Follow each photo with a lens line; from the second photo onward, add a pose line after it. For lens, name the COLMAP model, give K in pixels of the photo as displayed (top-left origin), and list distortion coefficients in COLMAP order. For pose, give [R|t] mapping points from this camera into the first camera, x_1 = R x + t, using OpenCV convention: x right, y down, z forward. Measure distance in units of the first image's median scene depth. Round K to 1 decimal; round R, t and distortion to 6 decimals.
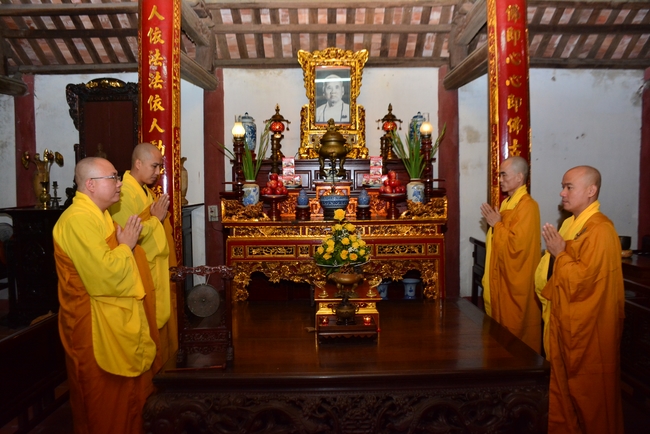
lens RADIAL K [[512.5, 0, 325.0], [0, 512.5, 217.0], [0, 0, 1]] dist [-0.145192, 0.105436]
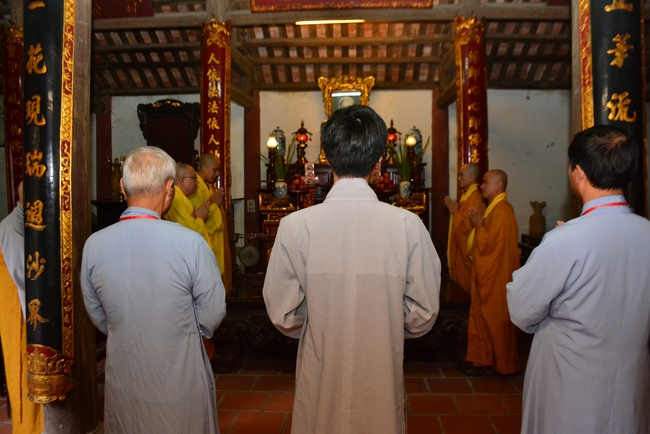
lens RADIAL K [[508.5, 0, 325.0], [0, 508.5, 217.0], [0, 0, 1]] dist [-0.149994, 0.097094]
pose [[0.998245, 0.008566, -0.058595, 0.040945], [-0.008789, 0.999955, -0.003545, 0.025164], [0.058562, 0.004054, 0.998276, -0.269334]]
